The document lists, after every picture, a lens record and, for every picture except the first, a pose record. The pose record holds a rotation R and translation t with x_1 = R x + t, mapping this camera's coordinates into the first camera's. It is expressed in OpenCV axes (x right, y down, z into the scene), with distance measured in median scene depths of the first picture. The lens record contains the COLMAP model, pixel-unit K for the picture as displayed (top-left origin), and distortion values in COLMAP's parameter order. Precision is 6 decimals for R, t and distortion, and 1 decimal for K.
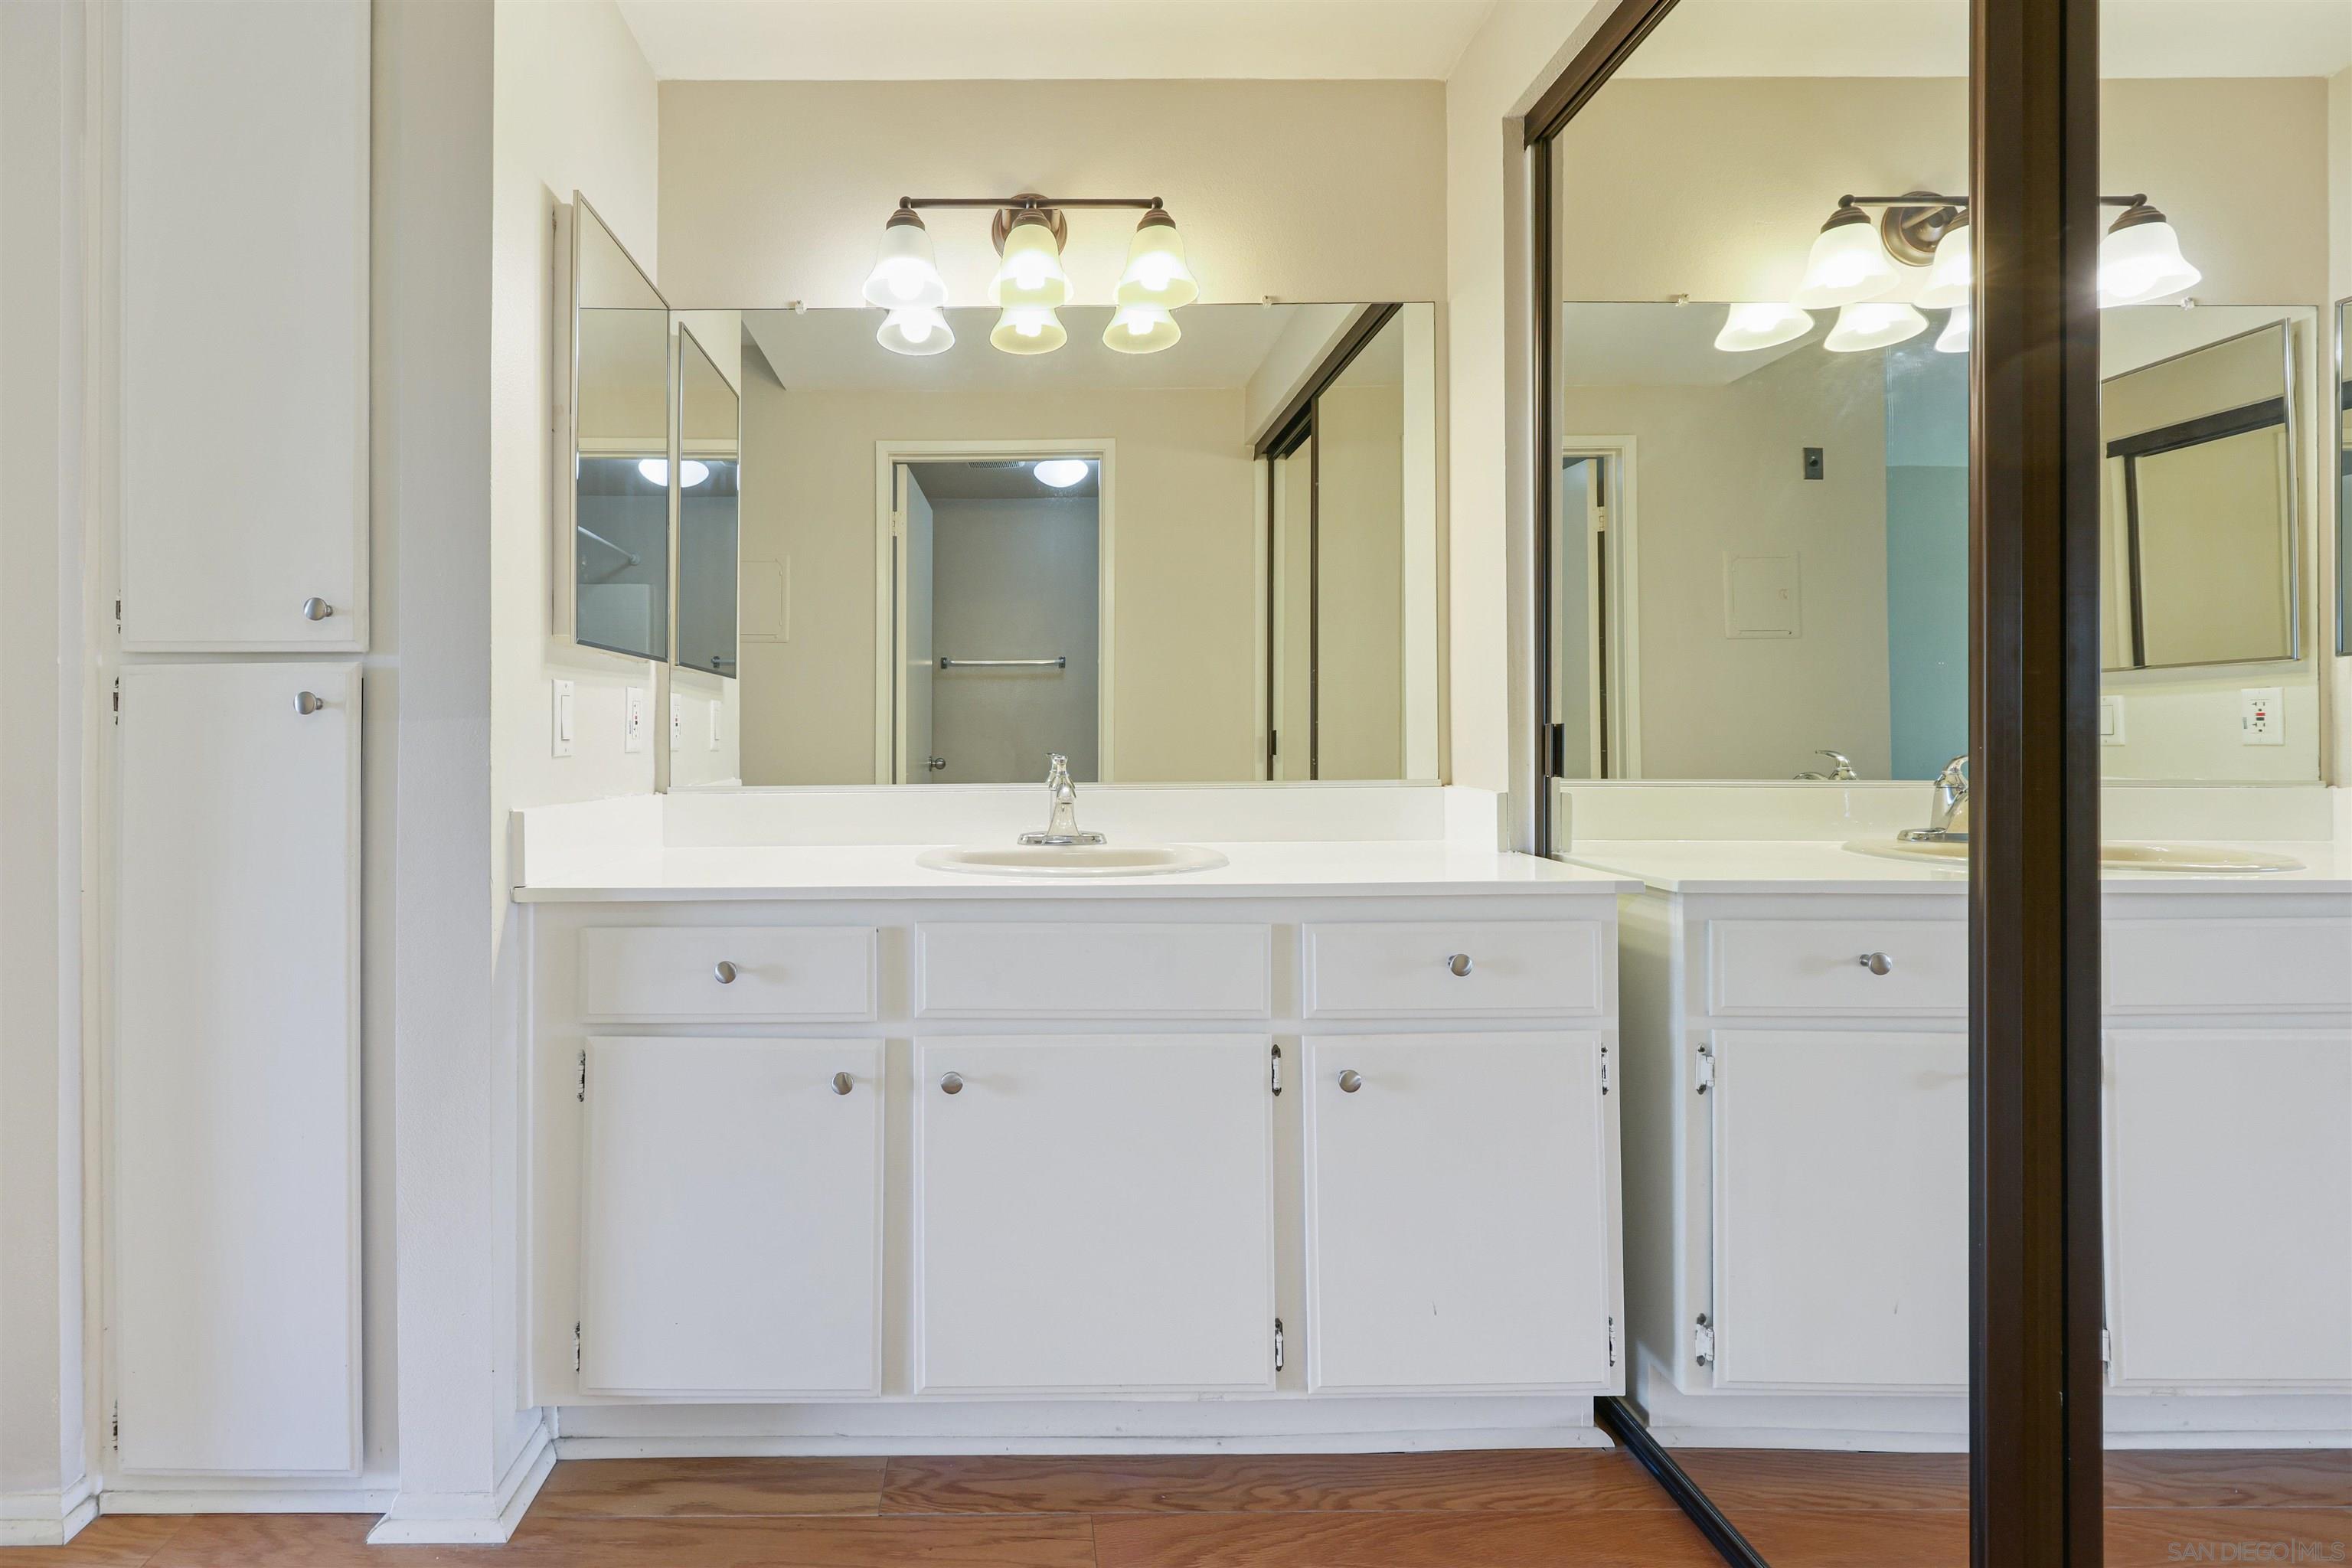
lens RADIAL K [[1152.5, 0, 1176.0], [0, 1152.5, 724.9], [0, 0, 1]] dist [0.000944, -0.025380]
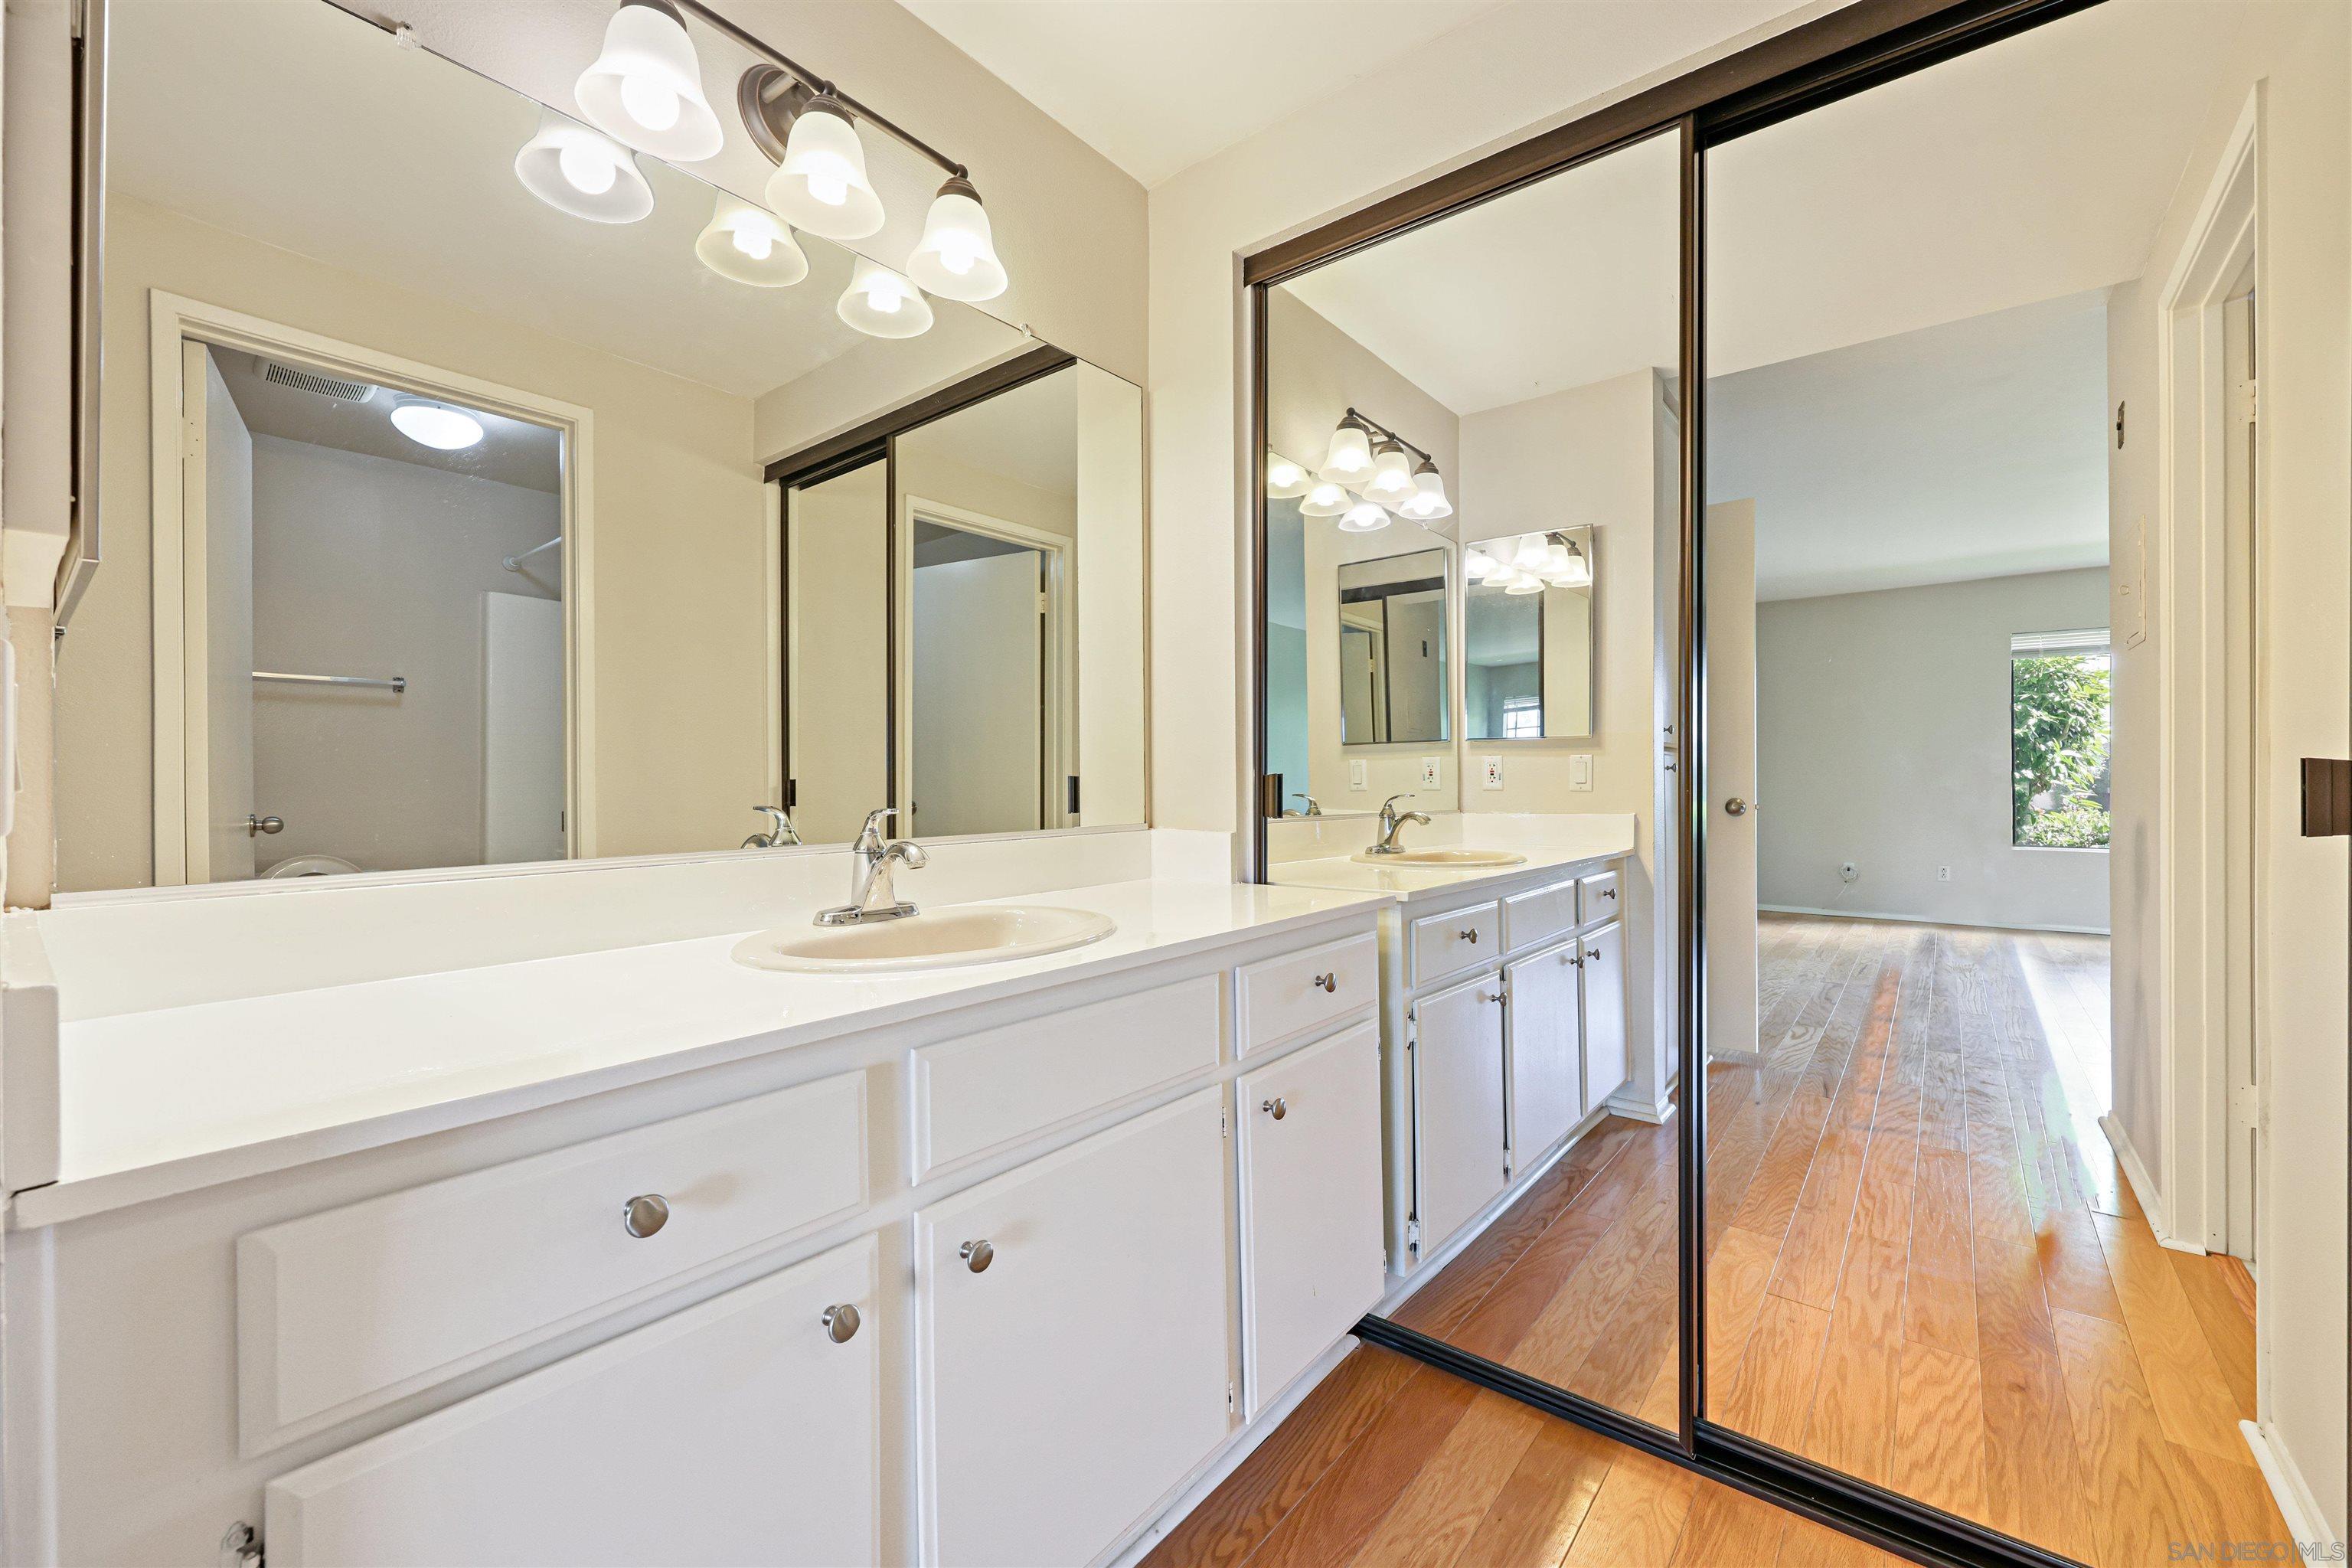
lens RADIAL K [[953.5, 0, 1187.4], [0, 953.5, 779.0], [0, 0, 1]] dist [-0.001887, -0.000076]
pose [[0.616670, 0.004633, 0.787208, -0.507762], [-0.006314, 0.999980, -0.000940, 0.005401], [-0.787196, -0.004391, 0.616687, 0.446019]]
